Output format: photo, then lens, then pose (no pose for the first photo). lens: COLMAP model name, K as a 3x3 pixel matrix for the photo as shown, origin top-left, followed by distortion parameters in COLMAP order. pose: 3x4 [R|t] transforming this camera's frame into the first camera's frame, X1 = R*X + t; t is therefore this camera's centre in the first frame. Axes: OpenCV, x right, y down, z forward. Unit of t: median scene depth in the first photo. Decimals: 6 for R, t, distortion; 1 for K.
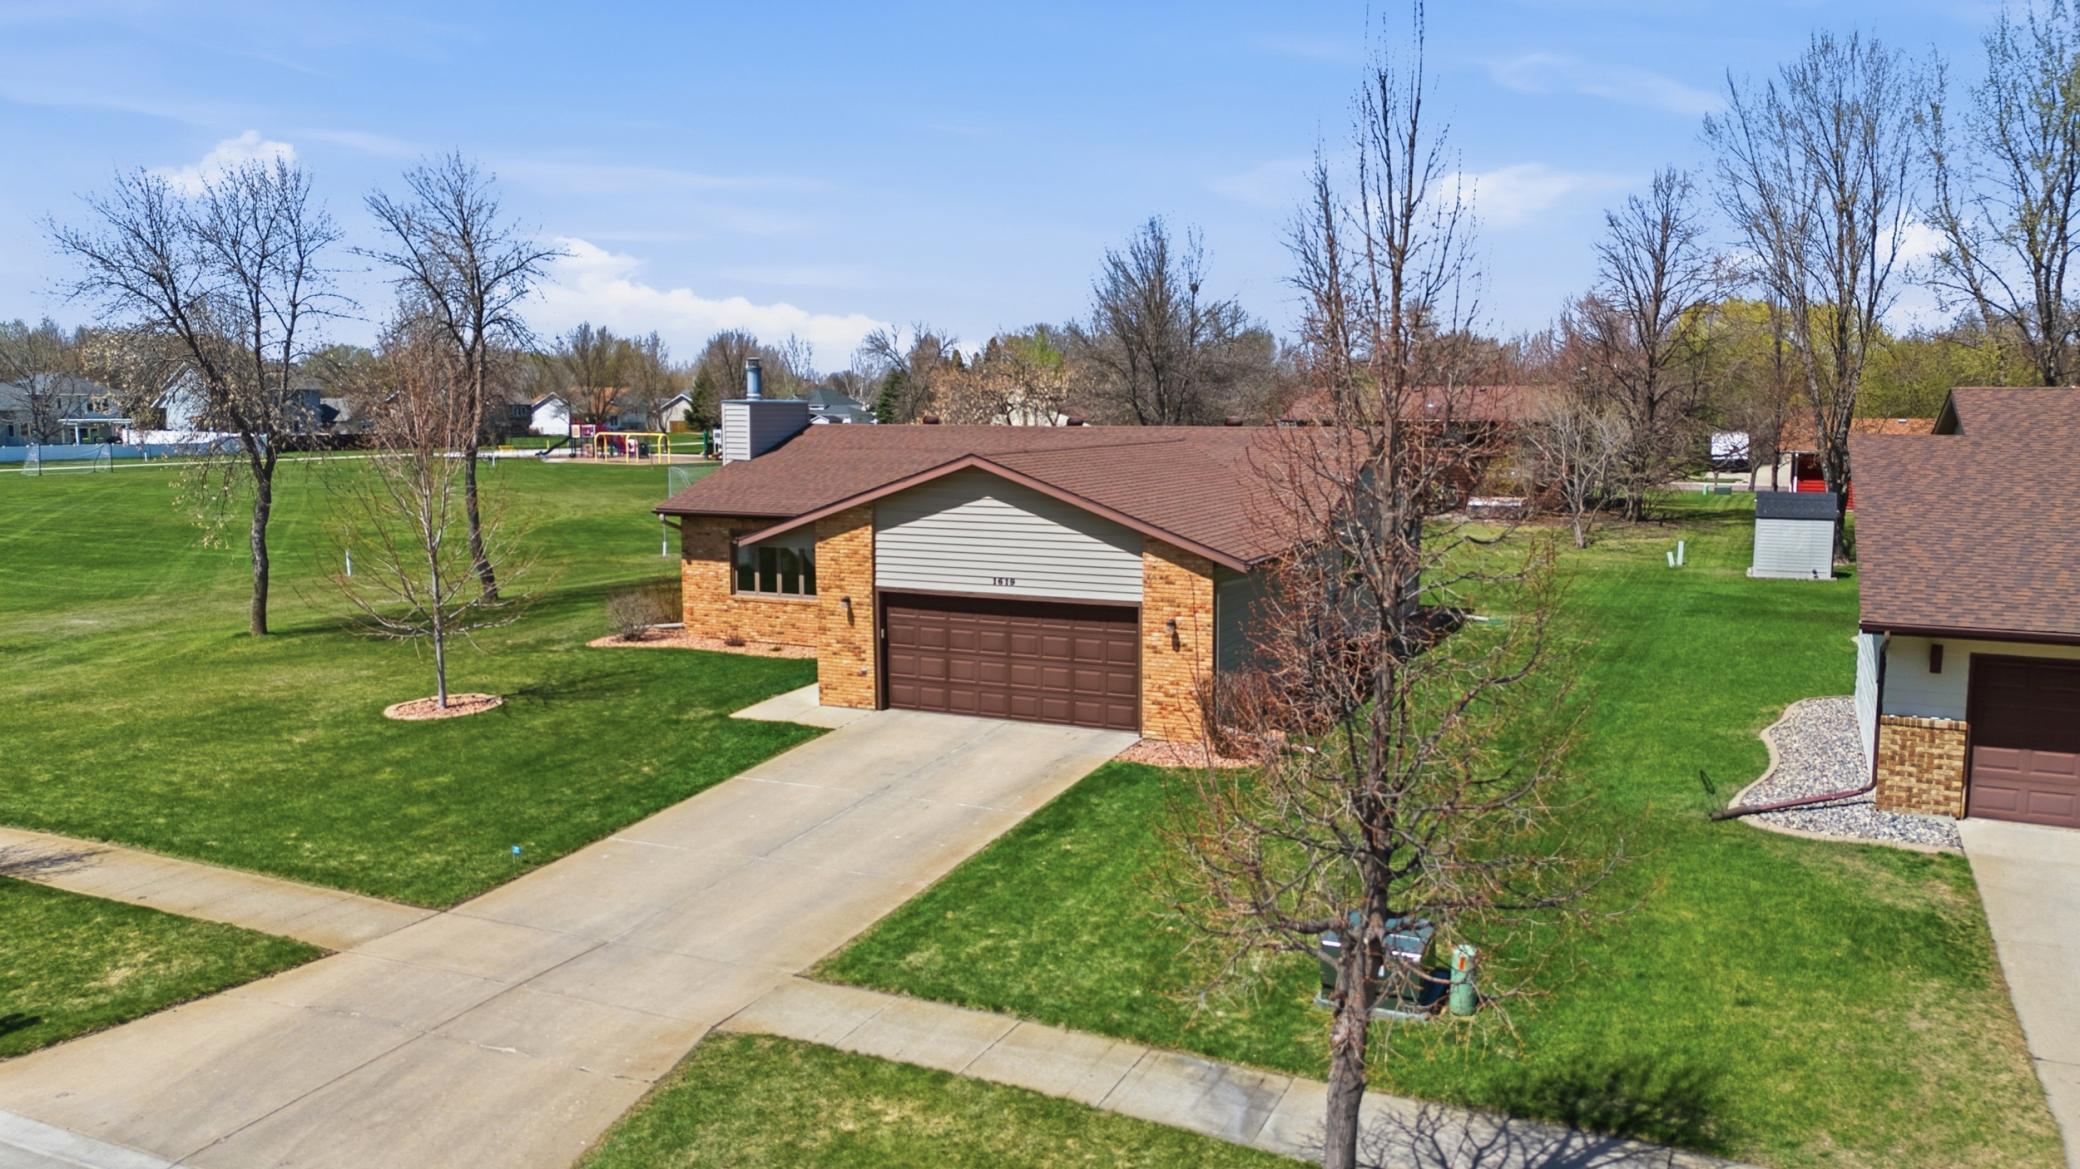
lens RADIAL K [[1537.9, 0, 1039.2], [0, 1537.9, 582.3], [0, 0, 1]] dist [0.059602, -0.002311]
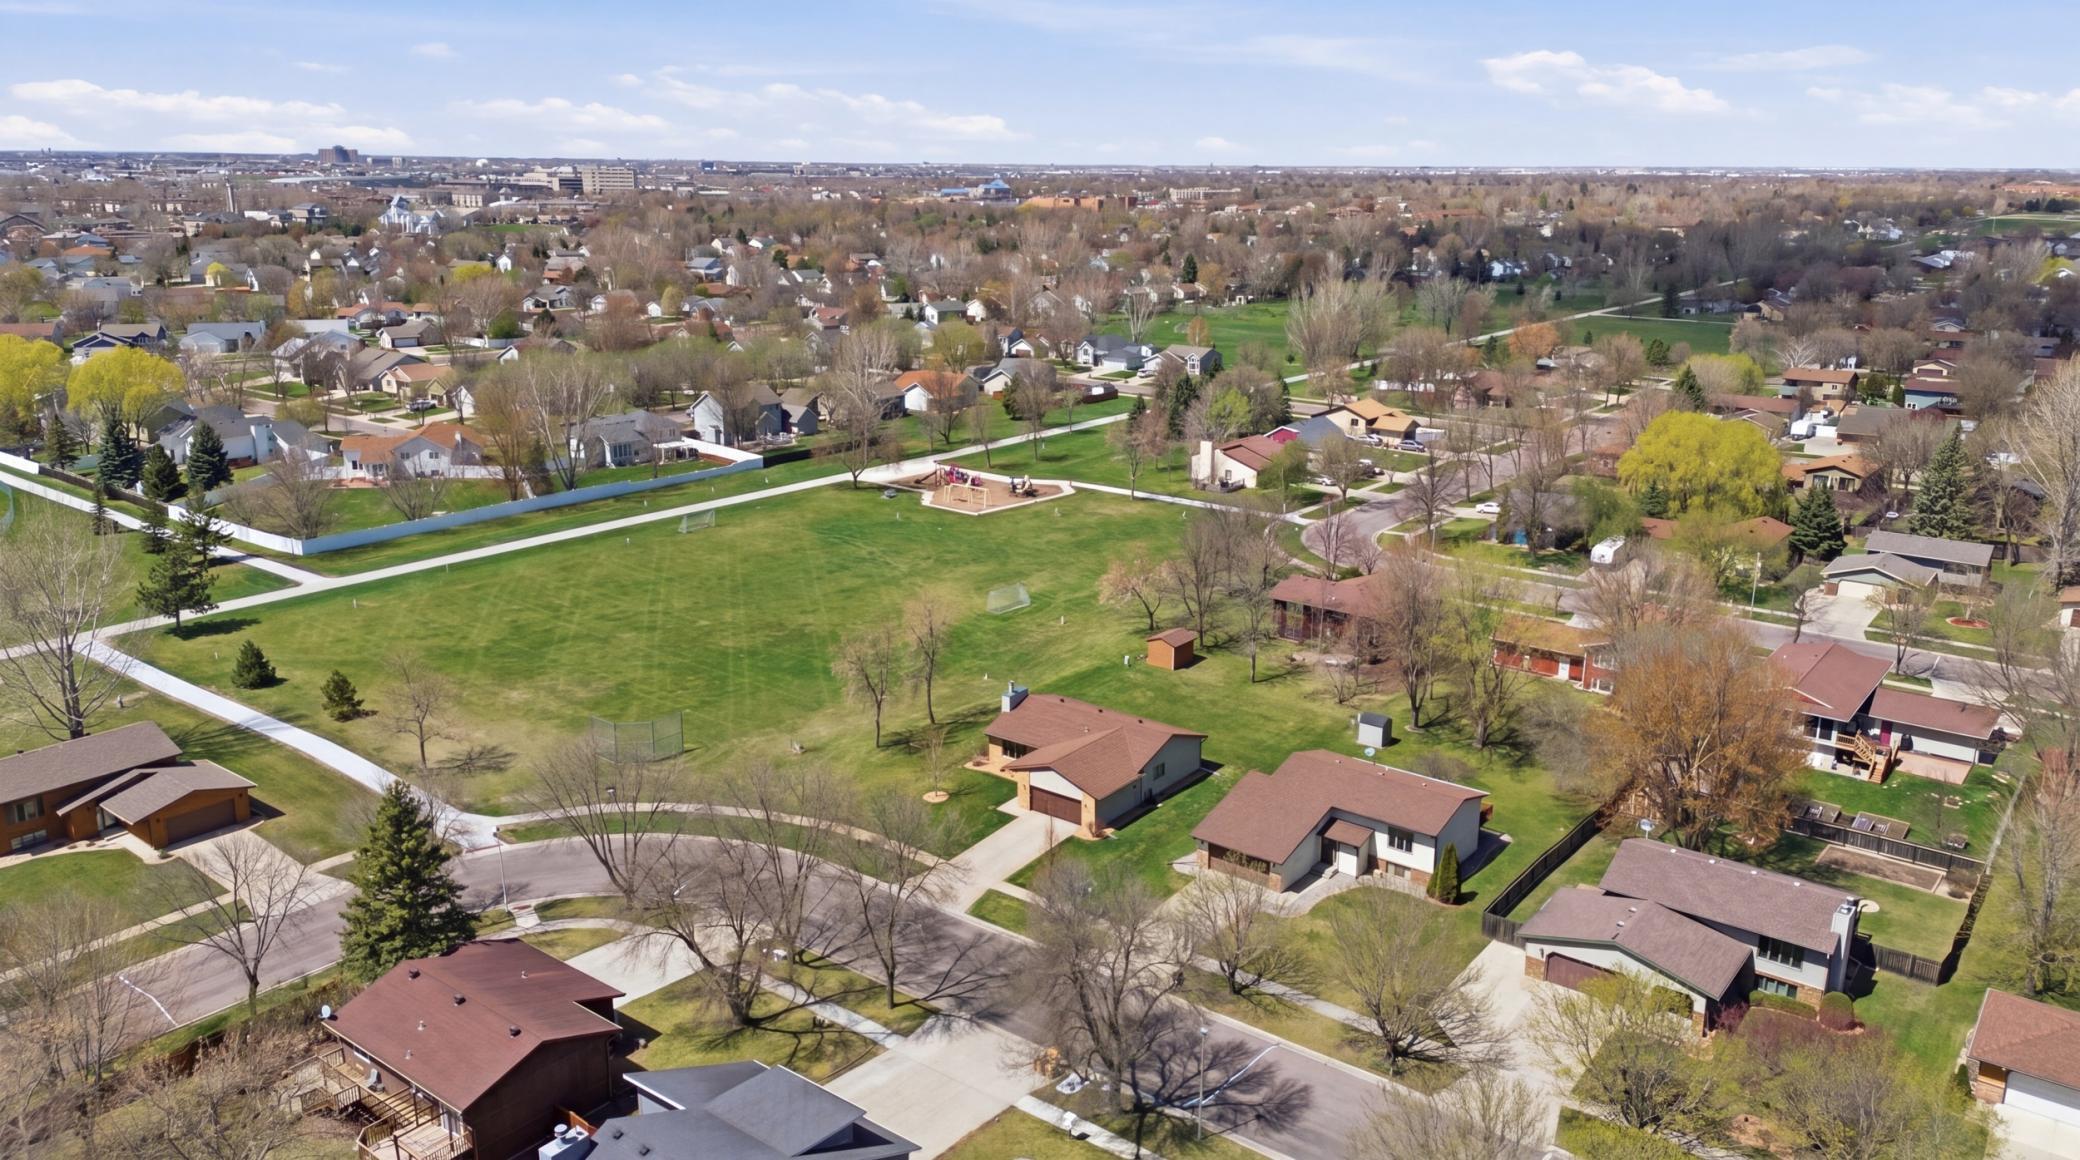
lens RADIAL K [[1498.7, 0, 1036.6], [0, 1498.7, 581.7], [0, 0, 1]] dist [0.037058, -0.003844]
pose [[0.978027, 0.067915, -0.197106, 0.729195], [-0.036848, 0.986879, 0.157203, -1.258198], [0.205196, -0.146486, 0.967696, -3.112872]]
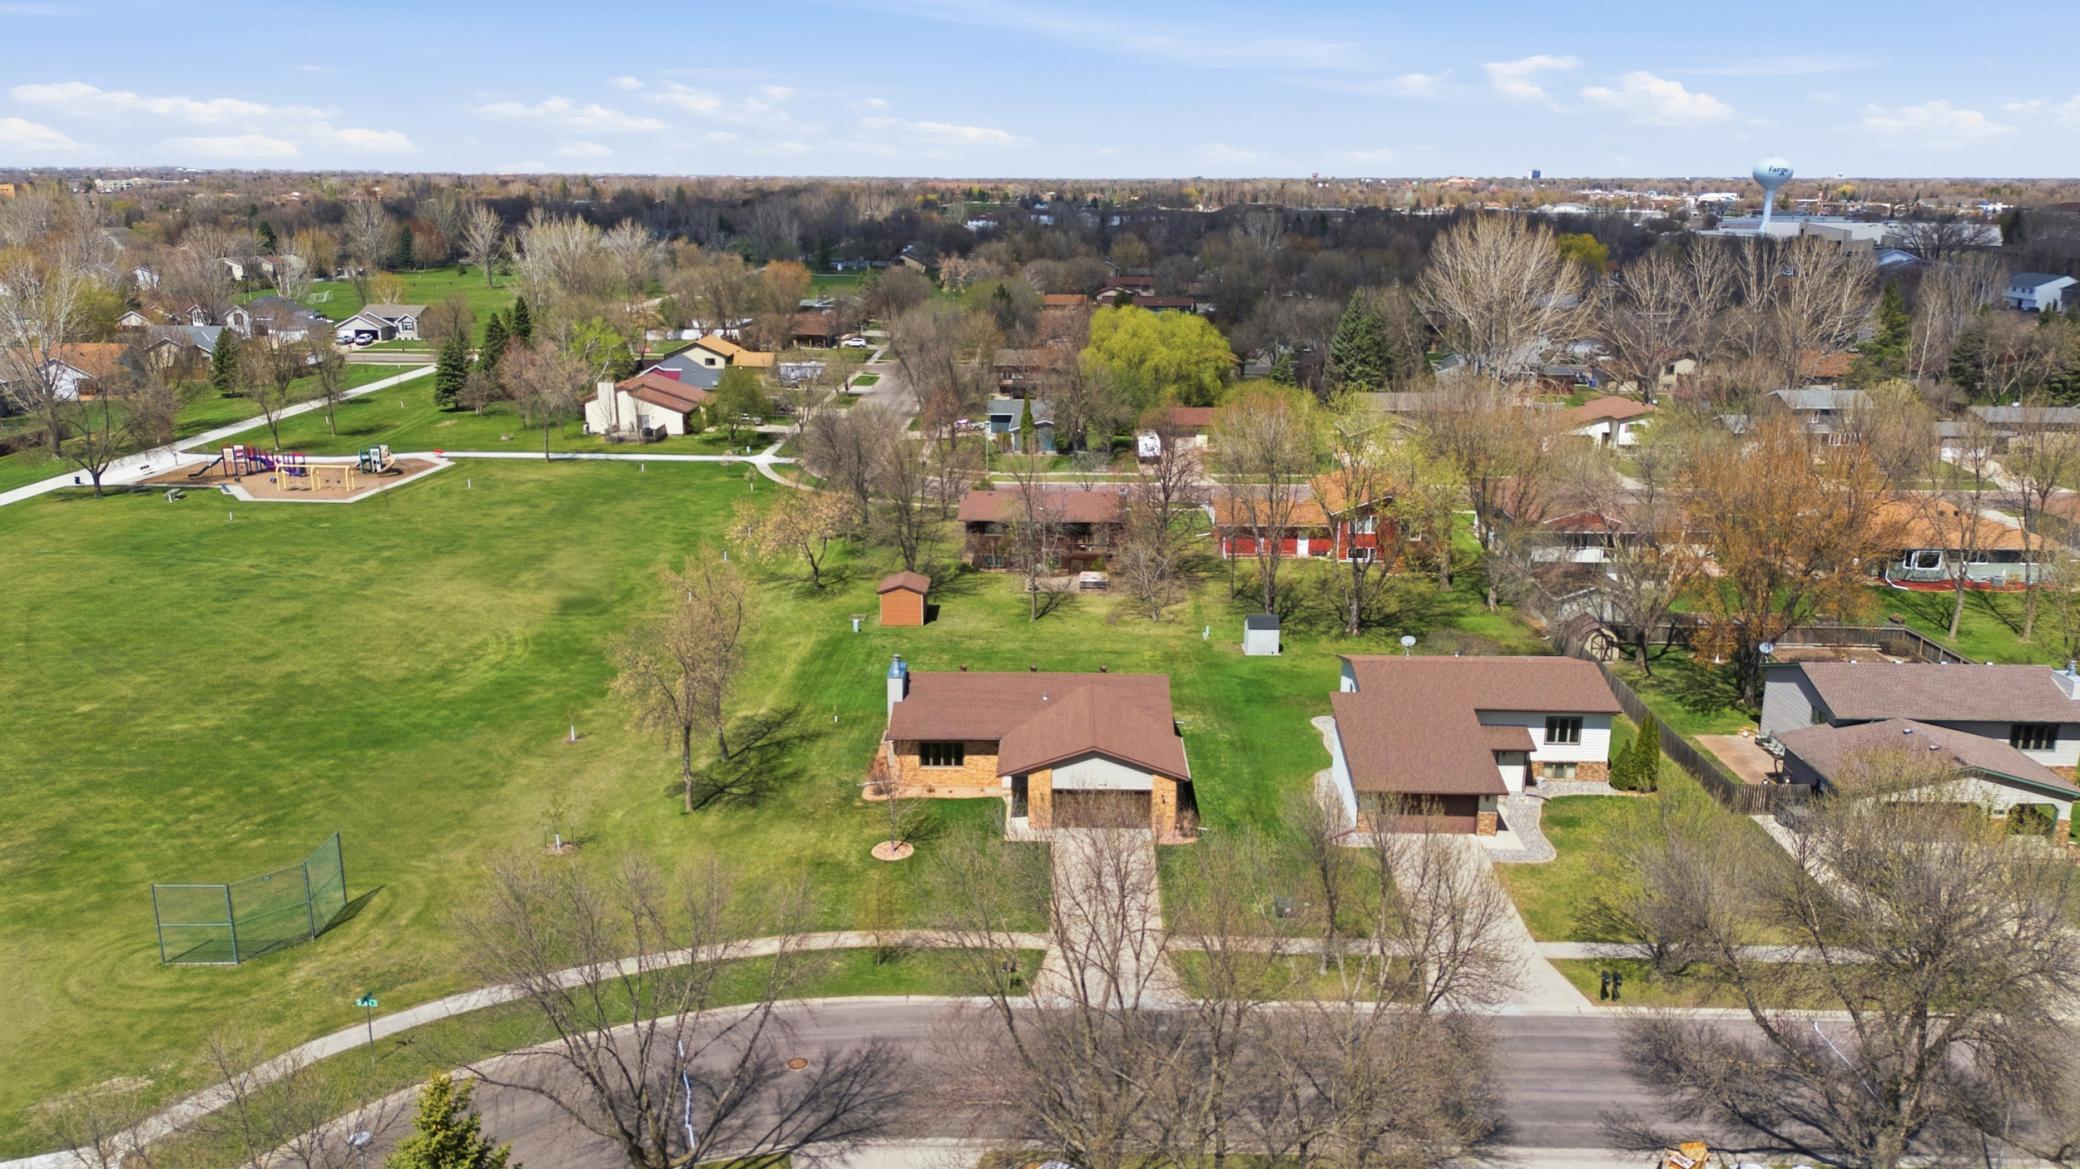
lens RADIAL K [[1537.9, 0, 1043.8], [0, 1537.9, 577.9], [0, 0, 1]] dist [0.059602, -0.002311]
pose [[0.908082, -0.098235, 0.407109, -1.242784], [0.040344, 0.988099, 0.148436, -0.807326], [-0.416845, -0.118368, 0.901238, -1.524418]]
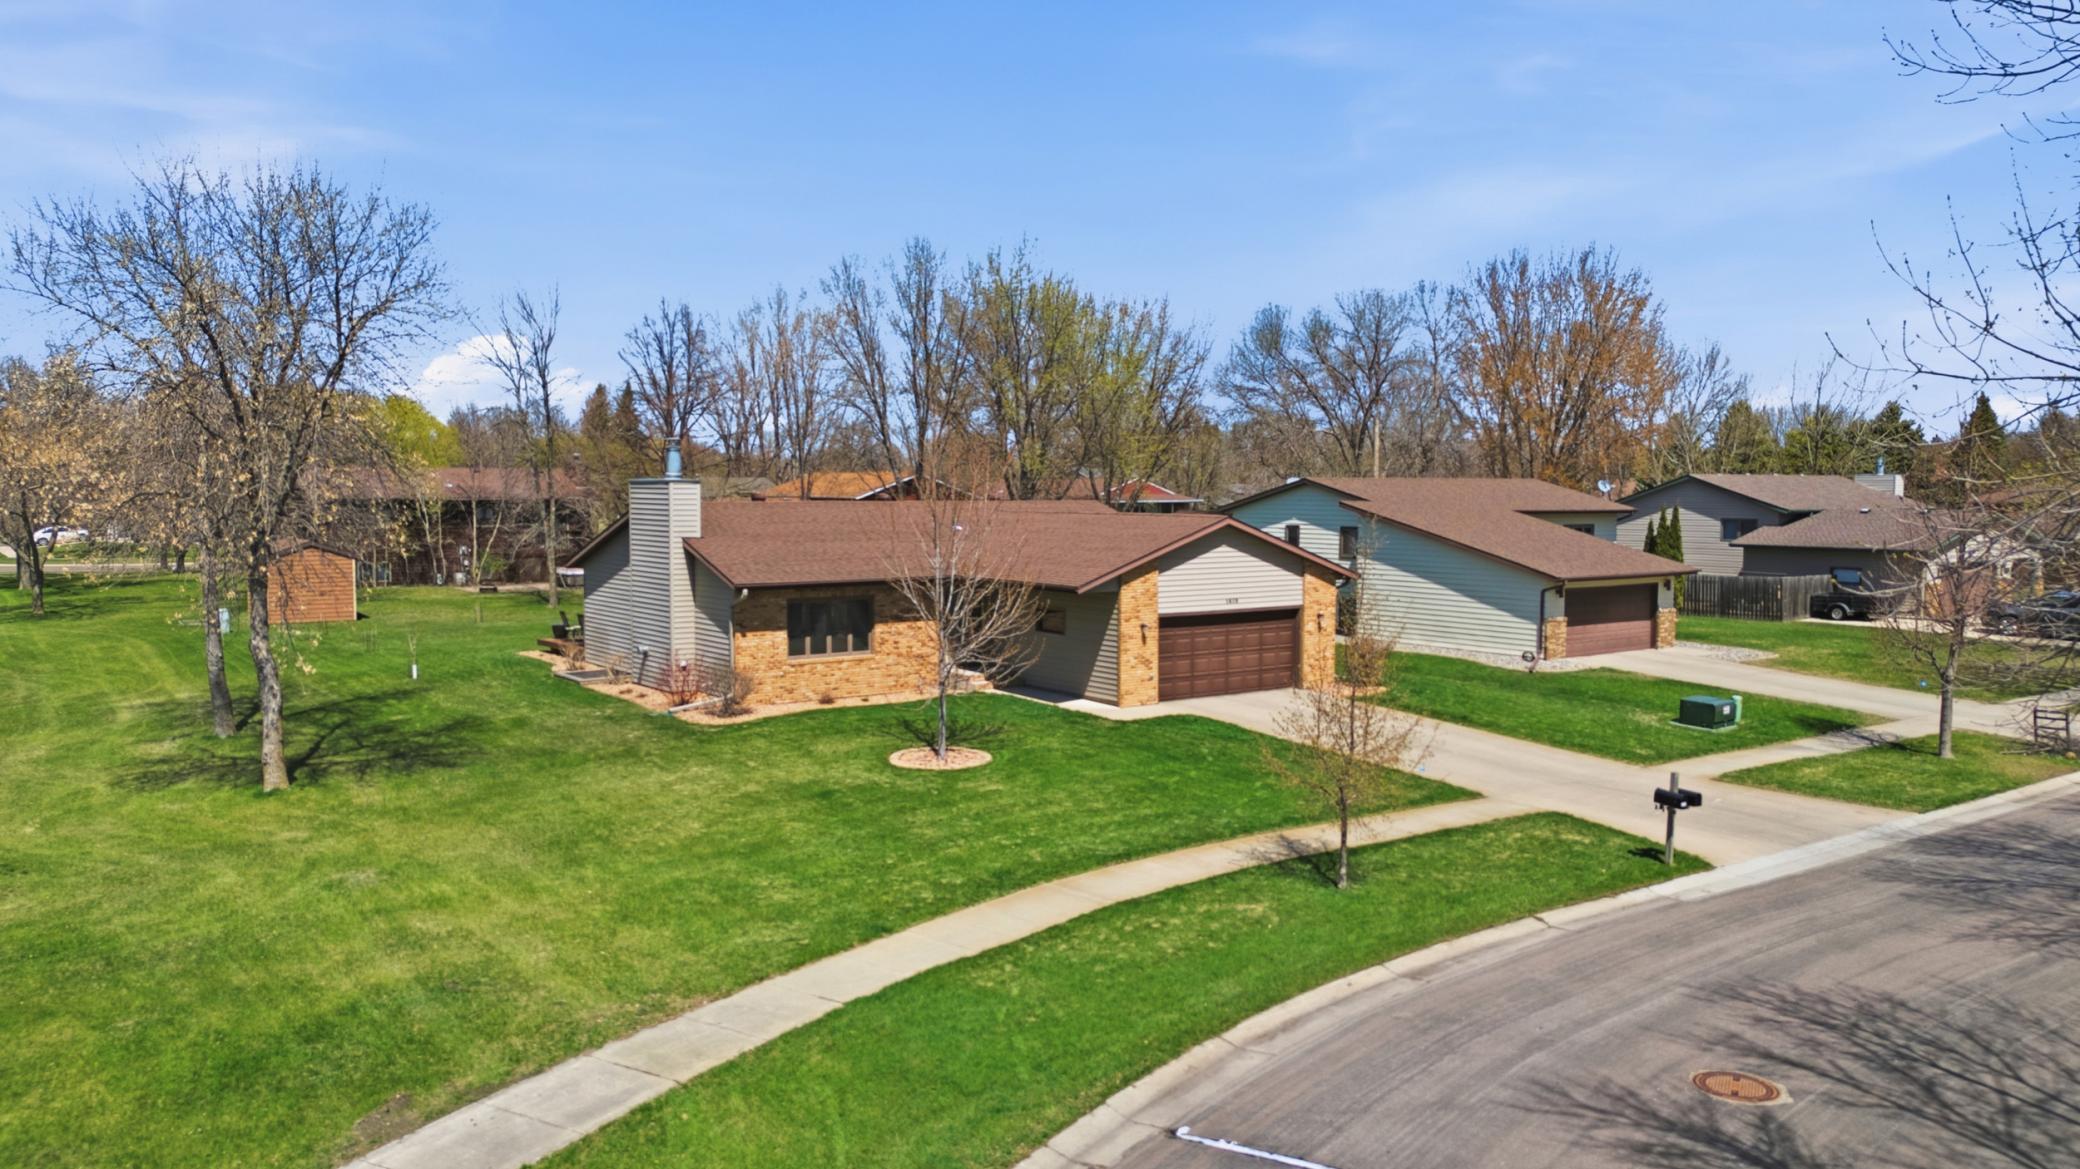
lens RADIAL K [[1537.9, 0, 1050.1], [0, 1537.9, 589.7], [0, 0, 1]] dist [0.059602, -0.002311]
pose [[0.458710, -0.056273, 0.886802, -1.371713], [0.102305, 0.994701, 0.010202, -0.043000], [-0.882677, 0.086045, 0.462036, 0.440654]]
